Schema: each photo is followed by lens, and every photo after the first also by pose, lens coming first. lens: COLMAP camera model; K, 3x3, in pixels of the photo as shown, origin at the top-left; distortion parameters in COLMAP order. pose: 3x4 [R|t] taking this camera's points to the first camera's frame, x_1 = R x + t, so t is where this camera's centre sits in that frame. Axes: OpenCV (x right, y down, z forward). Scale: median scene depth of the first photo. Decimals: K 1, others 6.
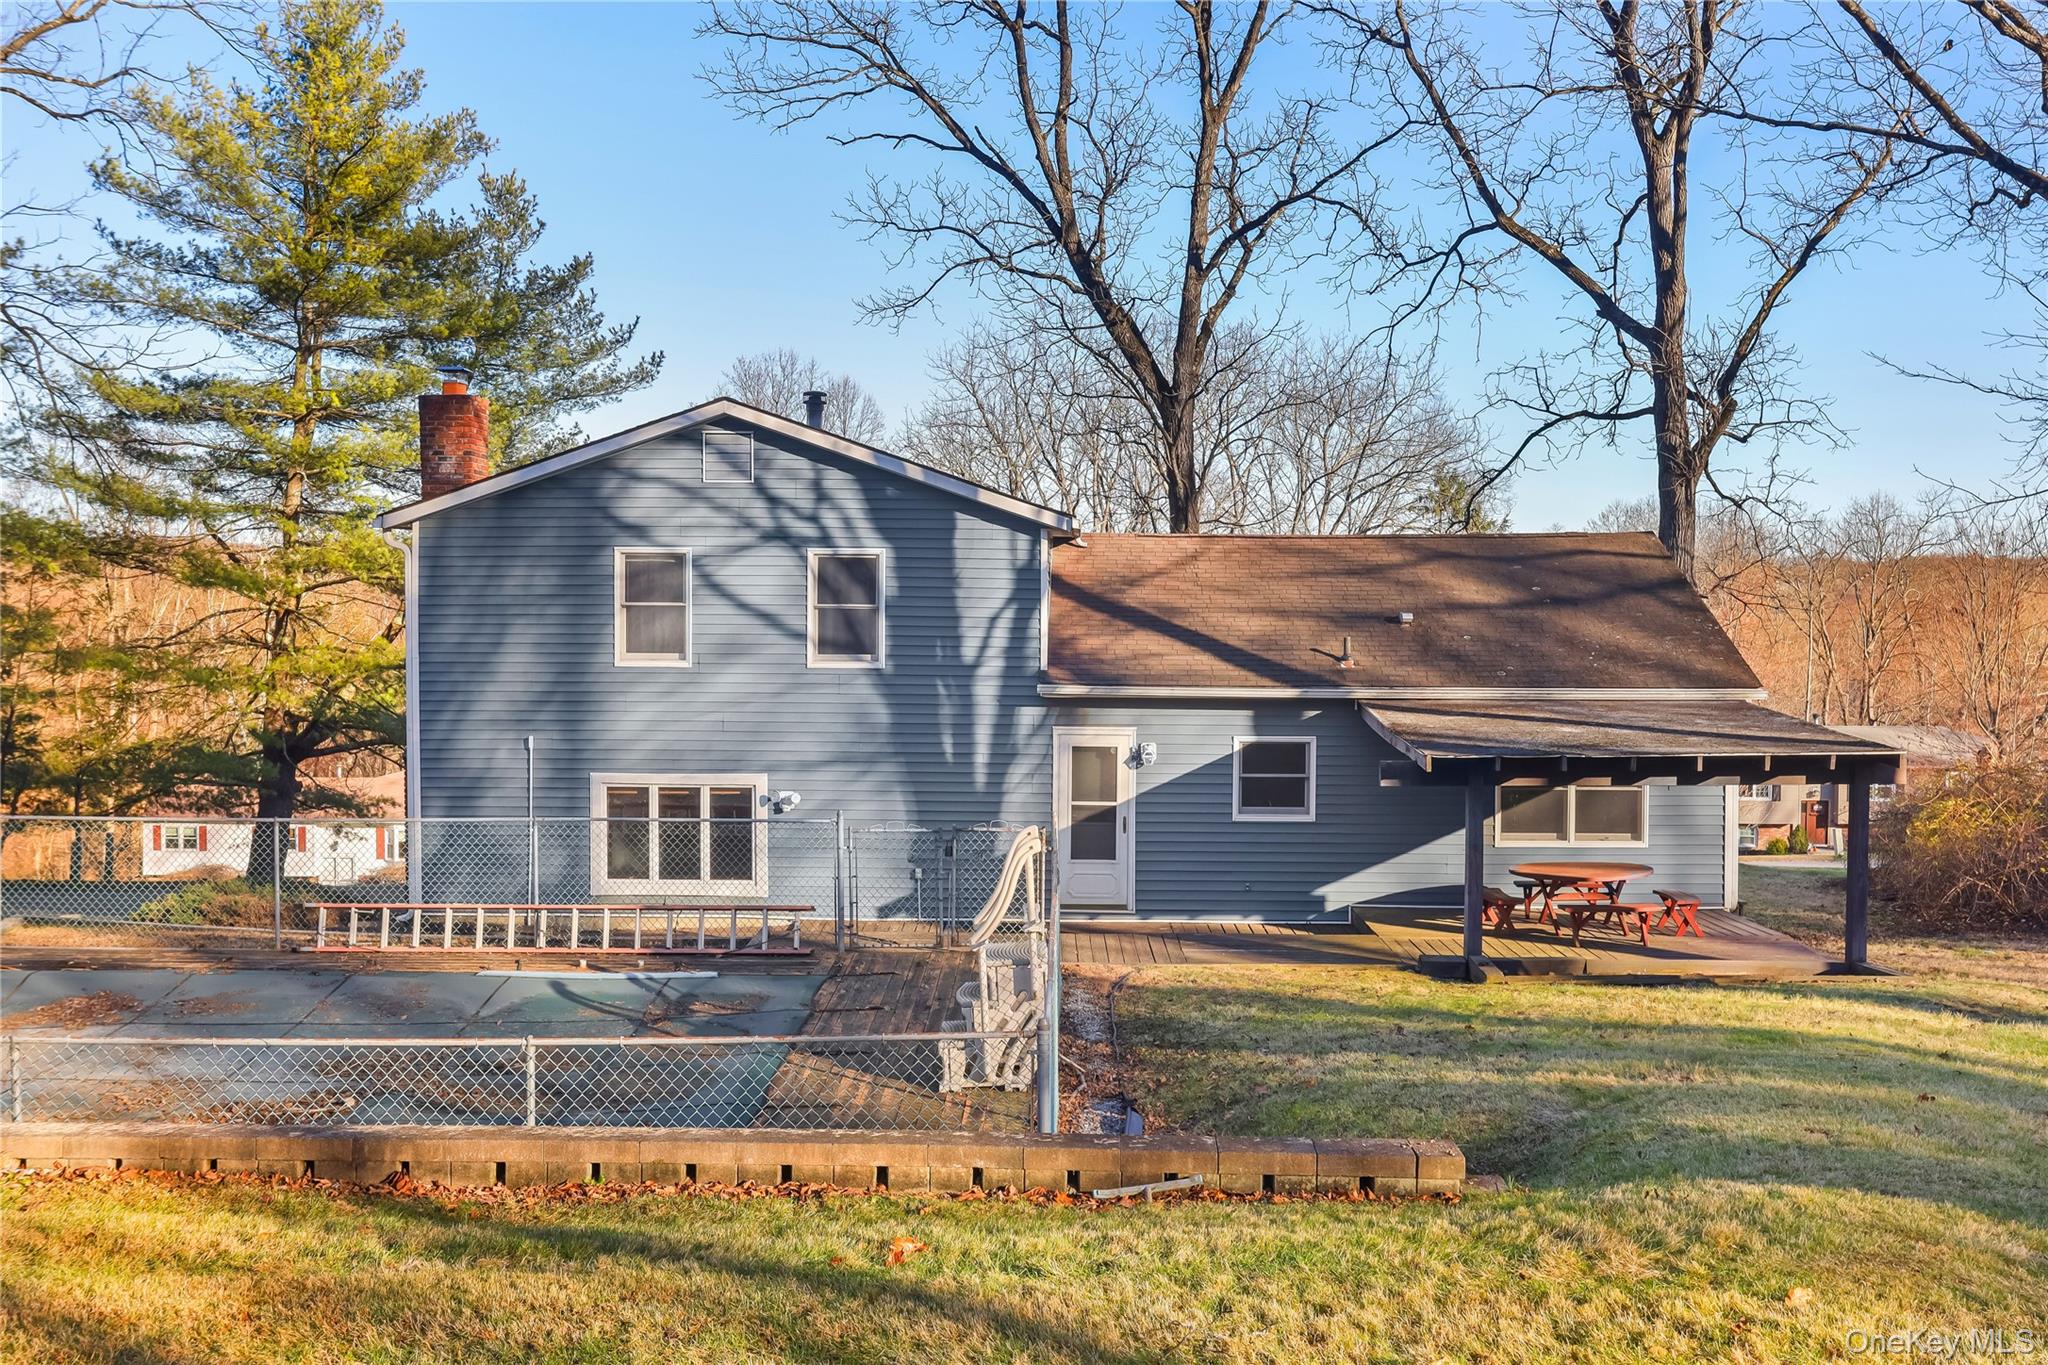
lens RADIAL K [[1929.7, 0, 1011.8], [0, 1929.7, 685.1], [0, 0, 1]] dist [0.029183, 0.000000]
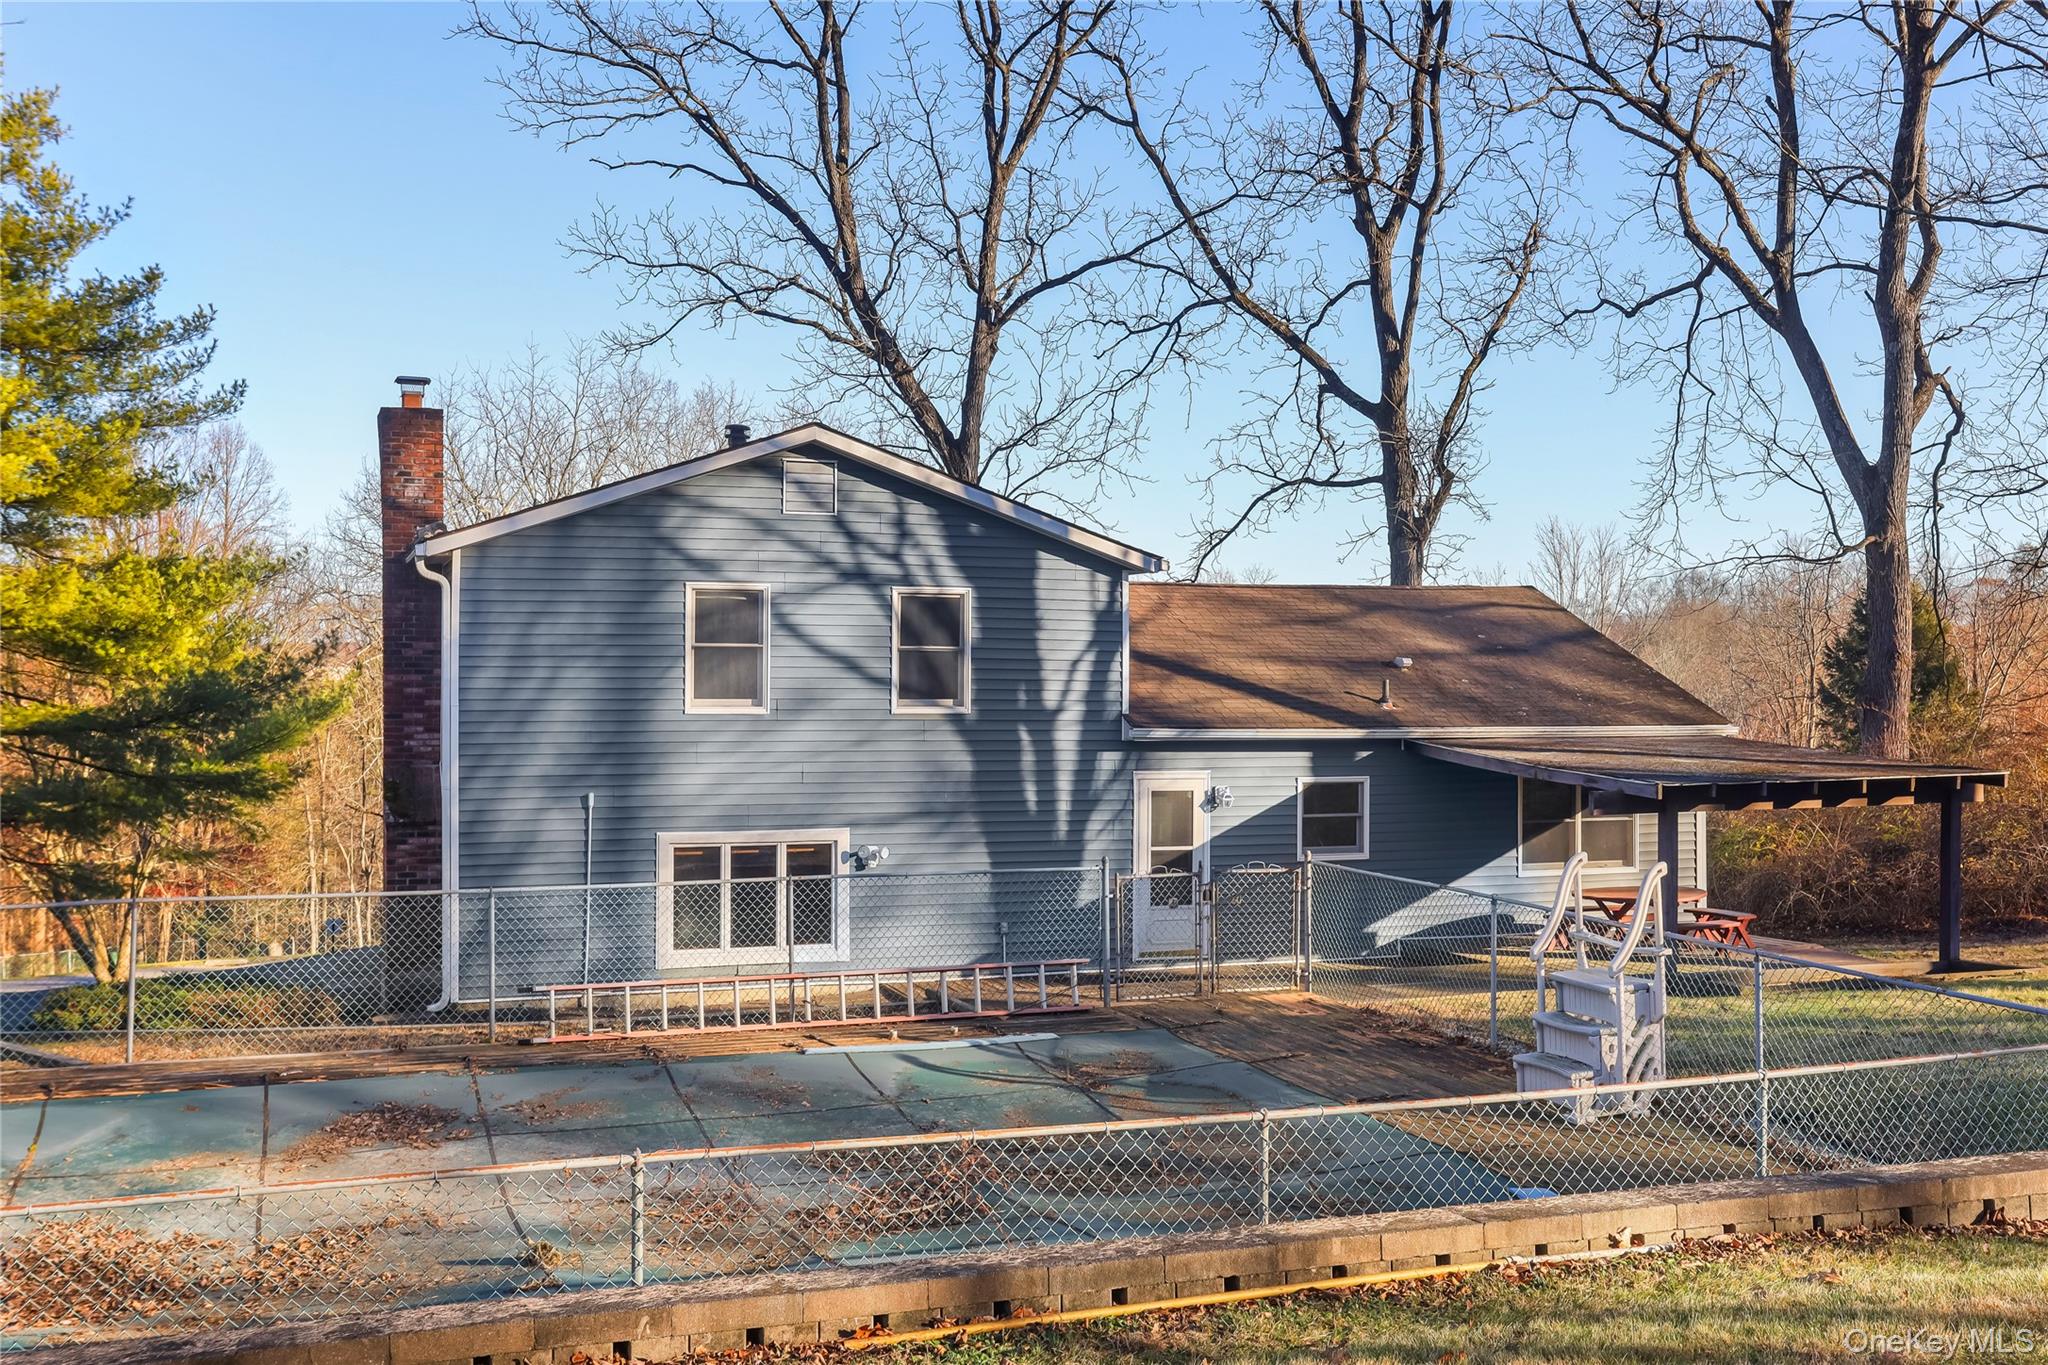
lens RADIAL K [[1929.7, 0, 1018.9], [0, 1929.7, 682.8], [0, 0, 1]] dist [0.029183, 0.000000]
pose [[0.939059, -0.002992, 0.343742, -0.369396], [0.015564, 0.999307, -0.033819, 0.008647], [-0.343402, 0.037107, 0.938455, 0.095042]]
